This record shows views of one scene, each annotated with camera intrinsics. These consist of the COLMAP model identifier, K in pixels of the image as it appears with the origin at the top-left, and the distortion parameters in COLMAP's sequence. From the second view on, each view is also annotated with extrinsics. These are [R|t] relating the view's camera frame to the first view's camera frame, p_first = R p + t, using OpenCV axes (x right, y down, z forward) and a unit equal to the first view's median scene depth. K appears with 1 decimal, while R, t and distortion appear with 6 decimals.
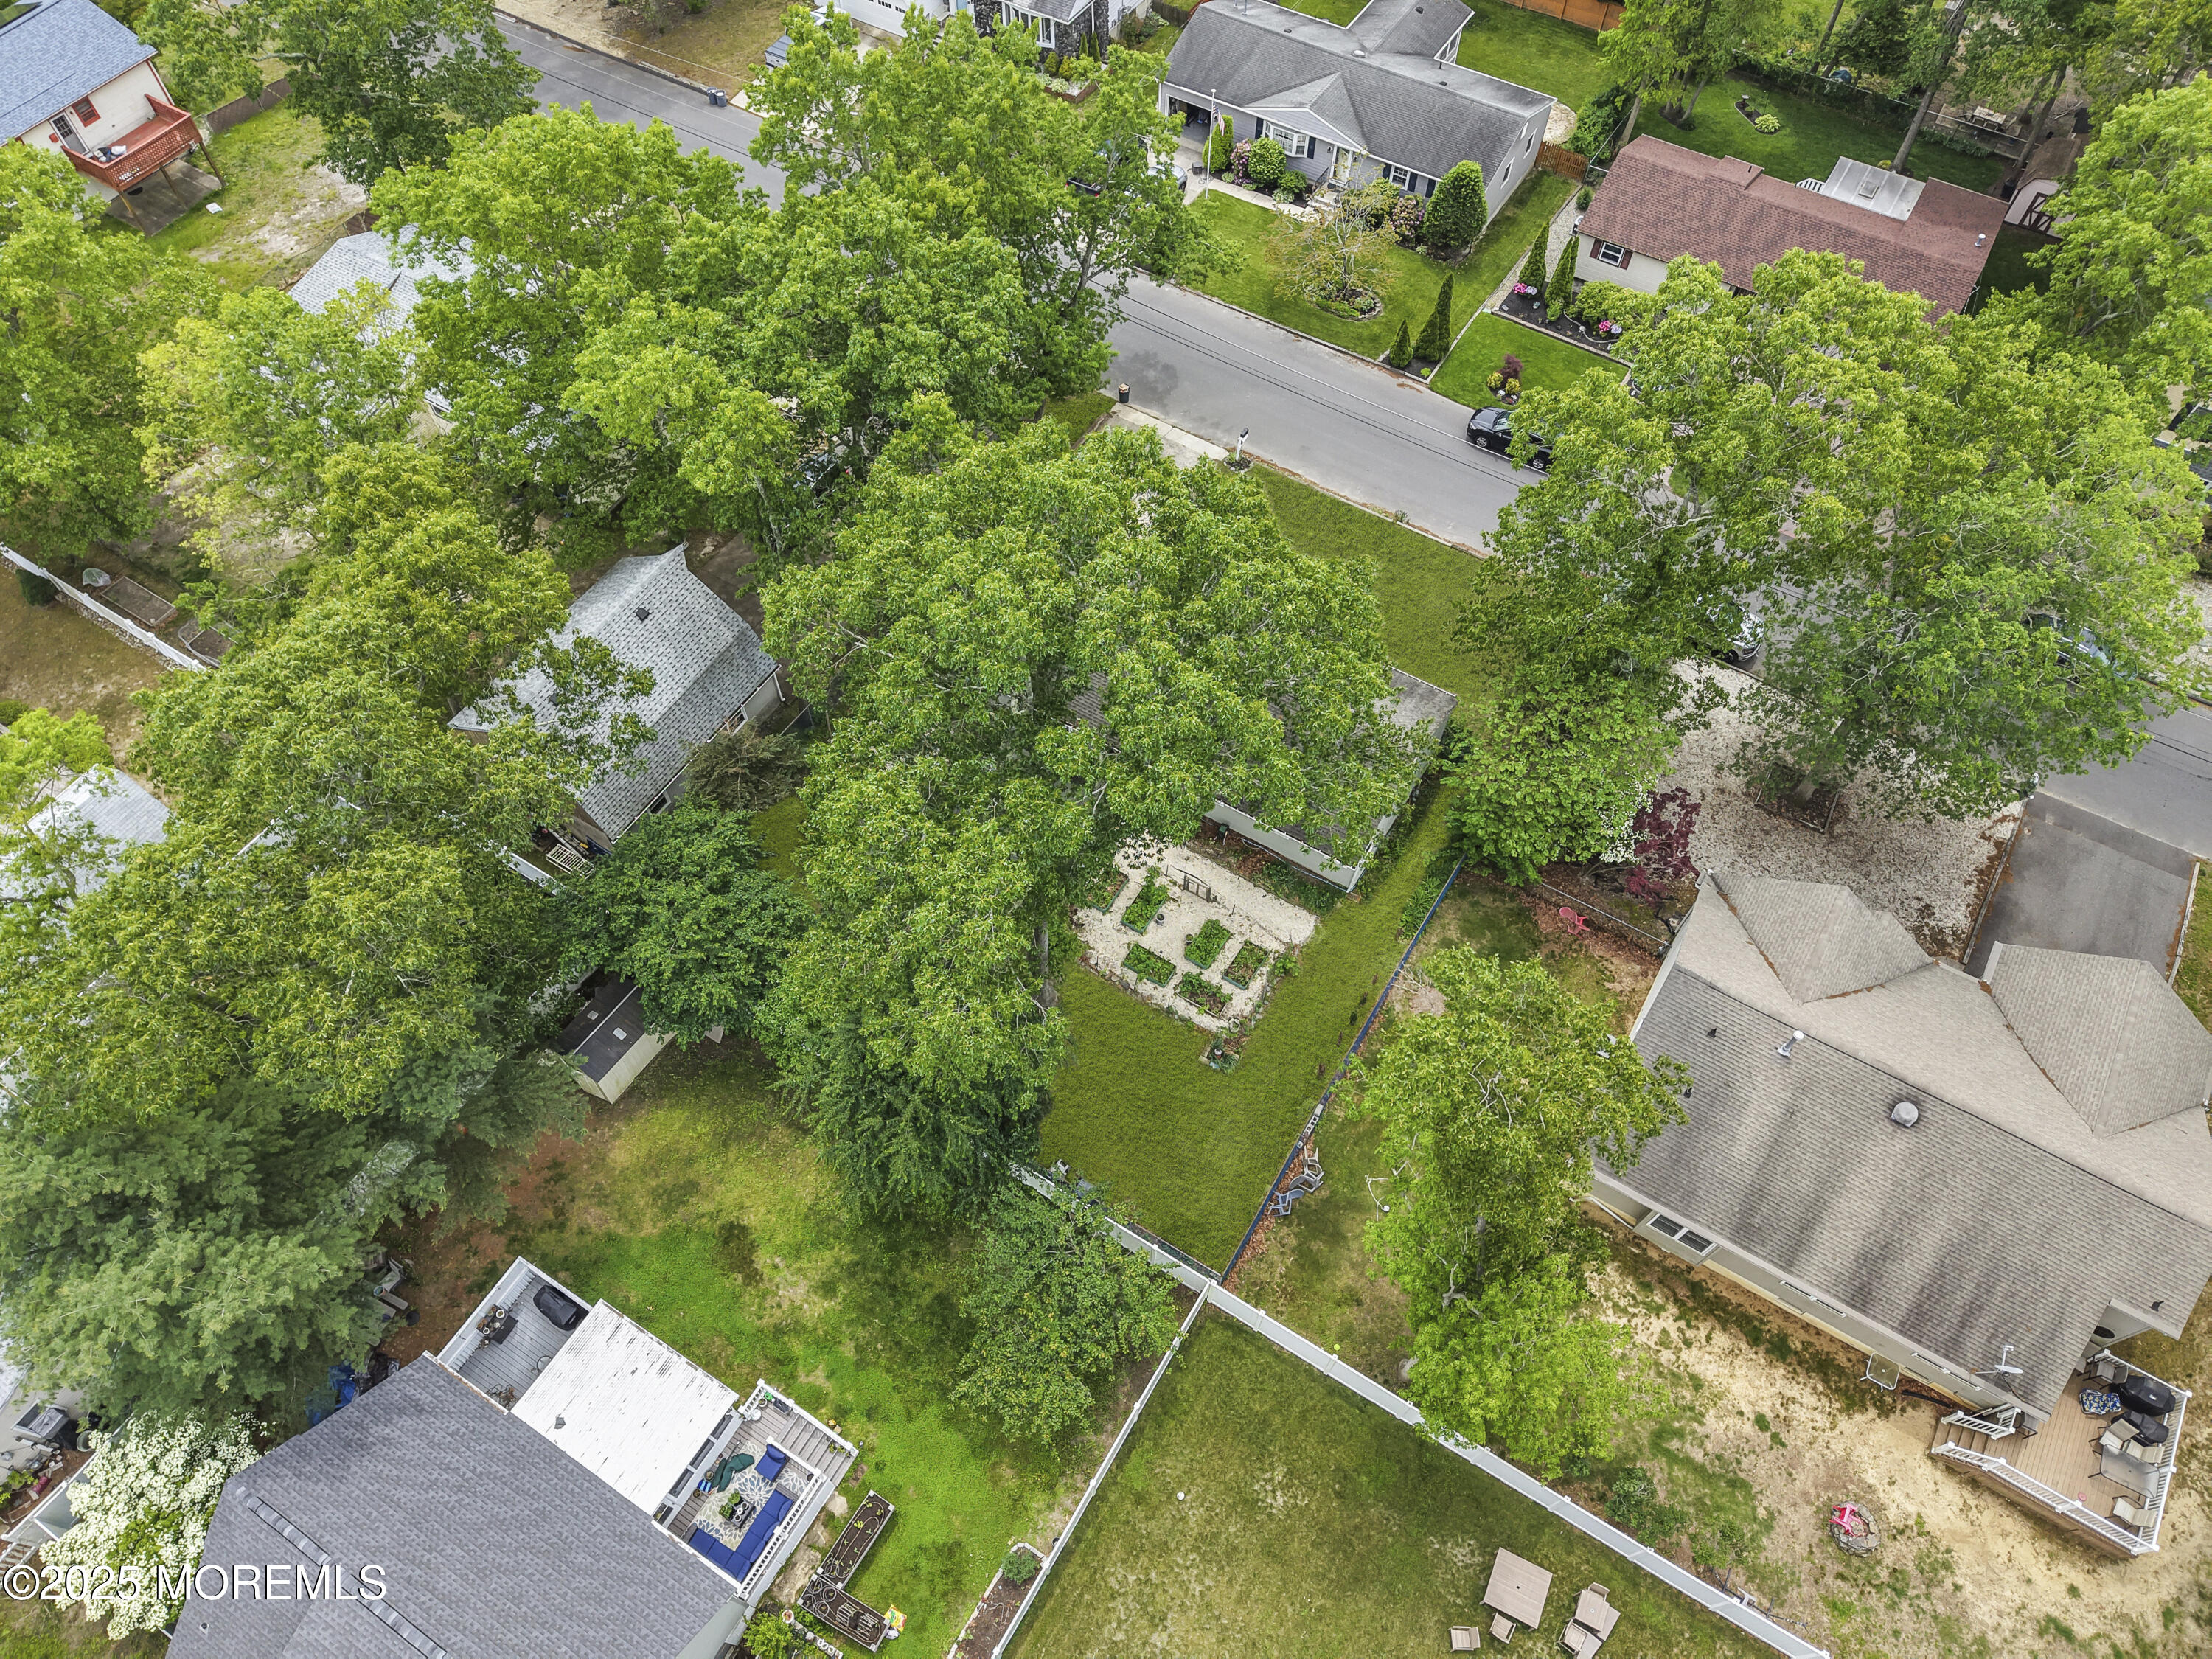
lens RADIAL K [[1508.9, 0, 1109.3], [0, 1508.9, 822.1], [0, 0, 1]] dist [-0.016956, 0.005616]
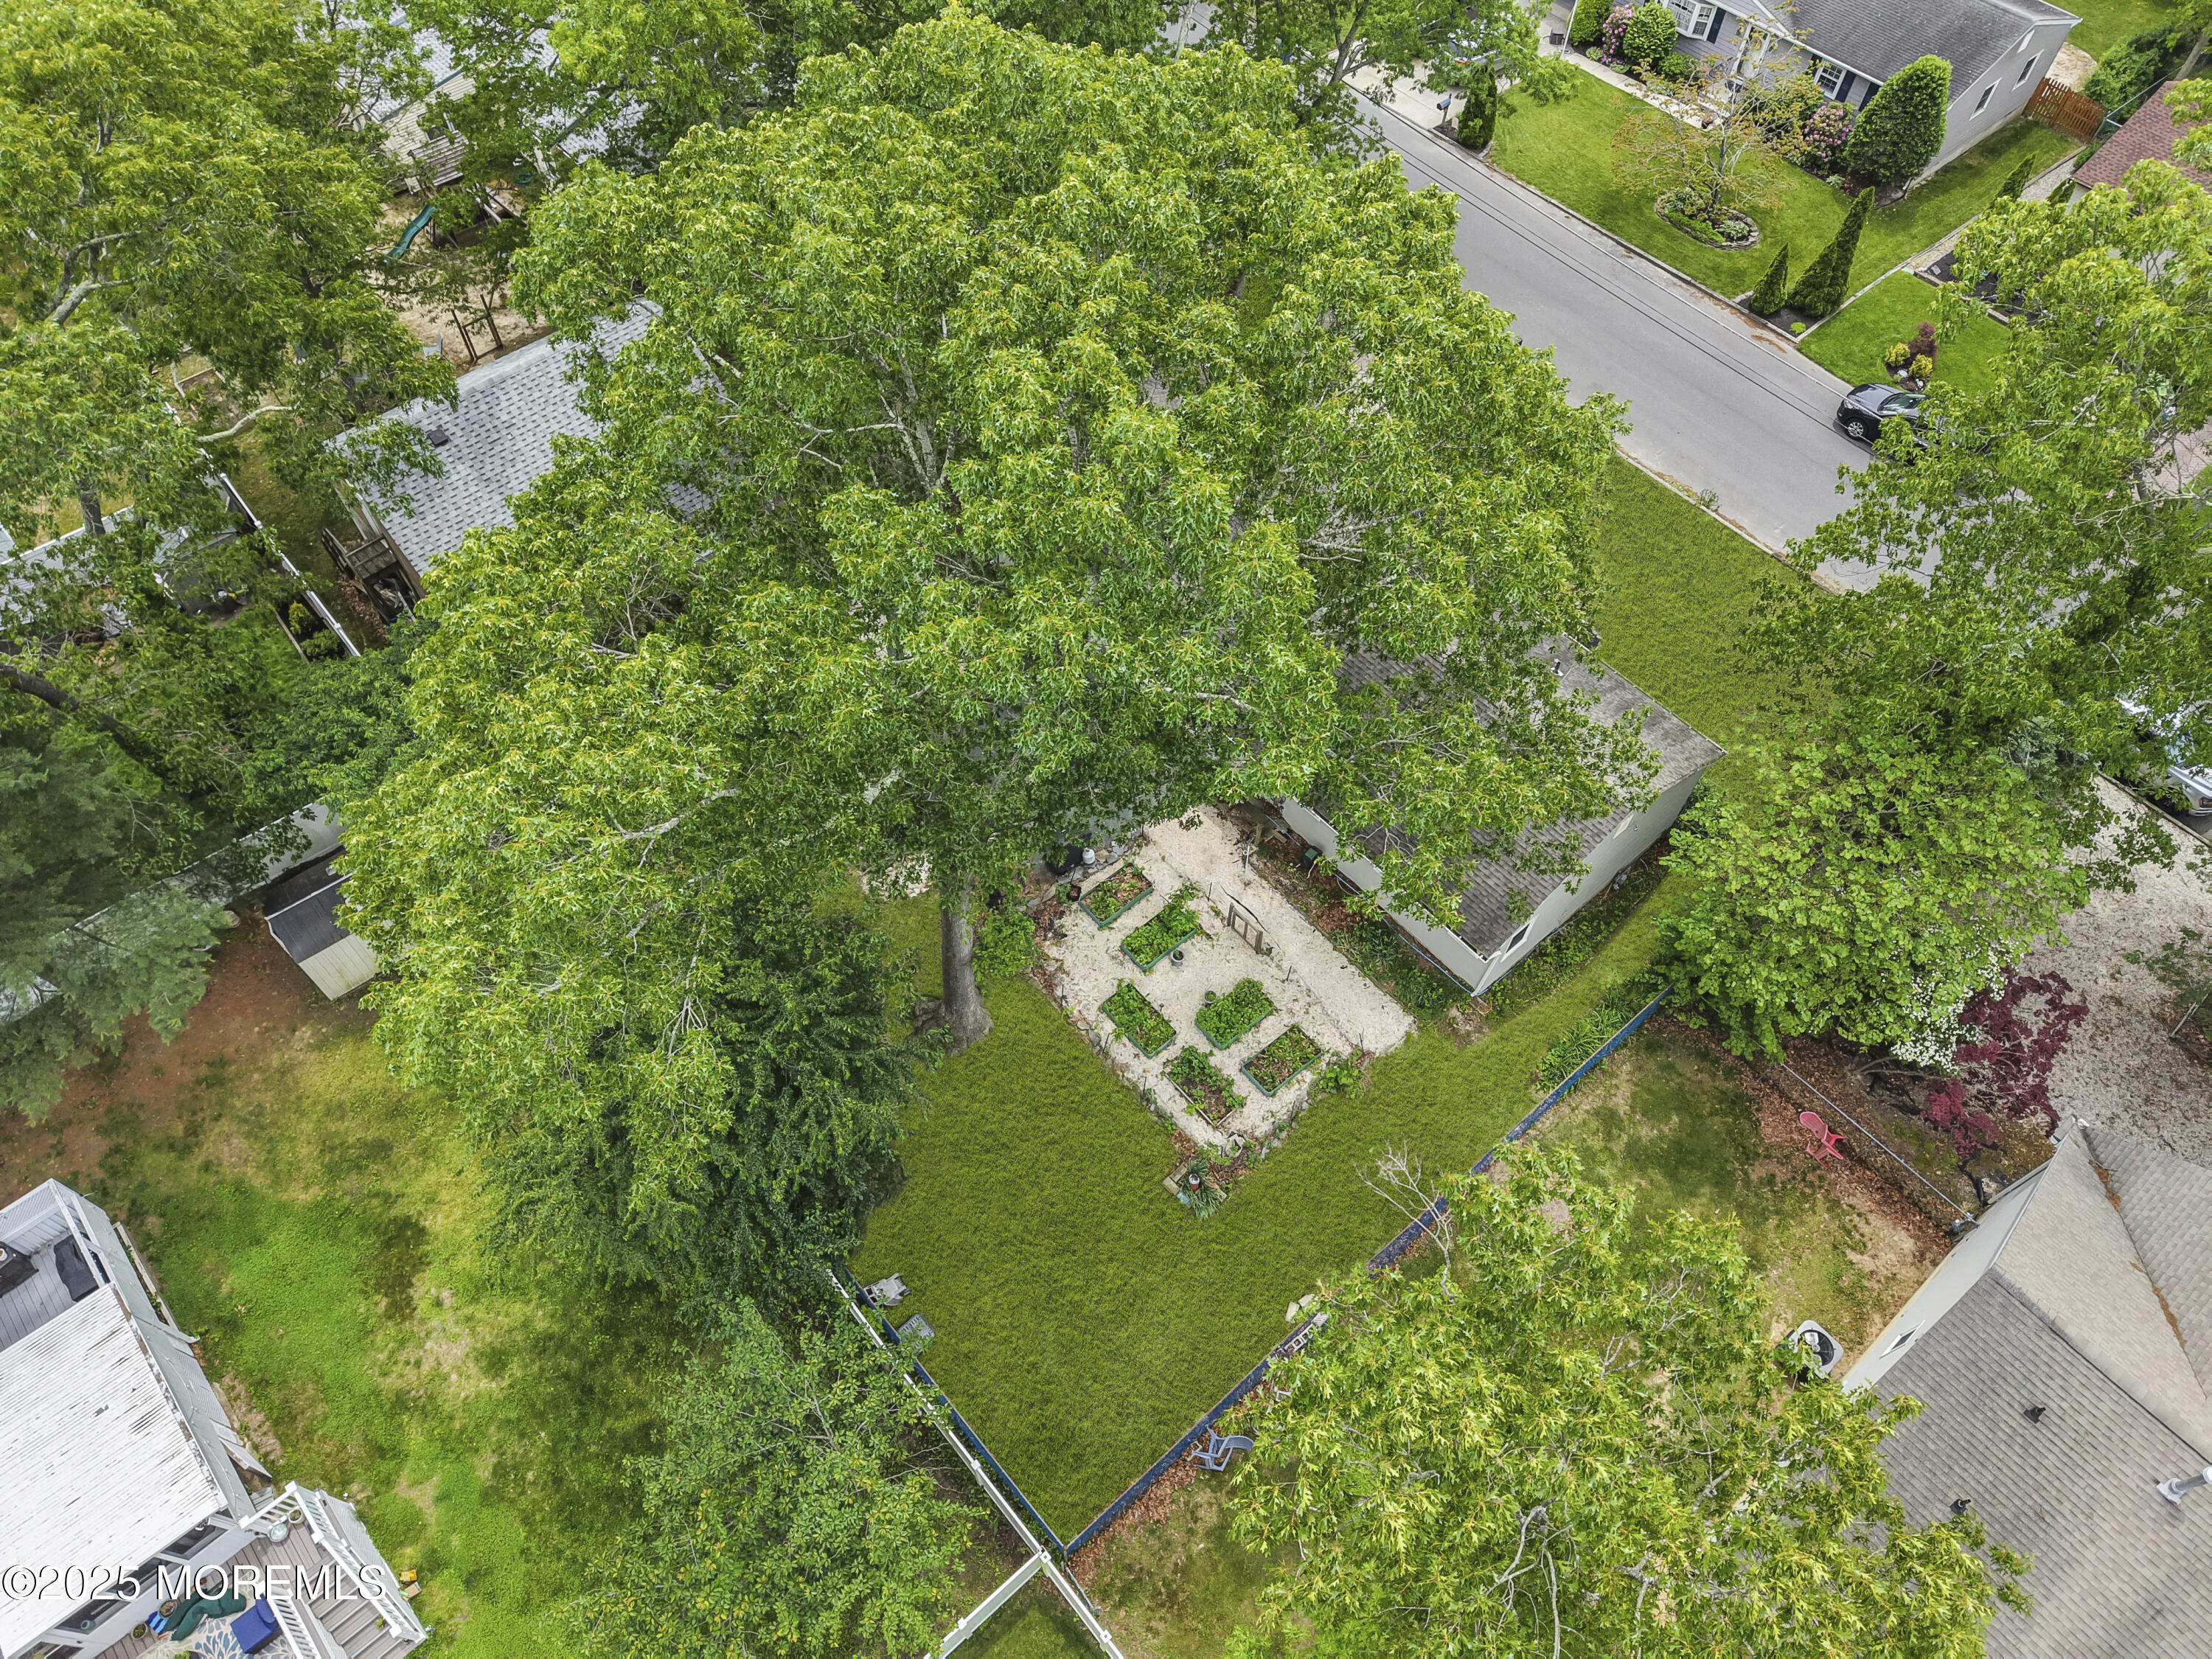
lens RADIAL K [[1508.9, 0, 1095.3], [0, 1508.9, 838.2], [0, 0, 1]] dist [-0.016956, 0.005616]
pose [[0.953405, 0.250274, -0.168468, 0.097517], [-0.252774, 0.967502, 0.006795, 0.017896], [0.164694, 0.036106, 0.985684, 0.338350]]
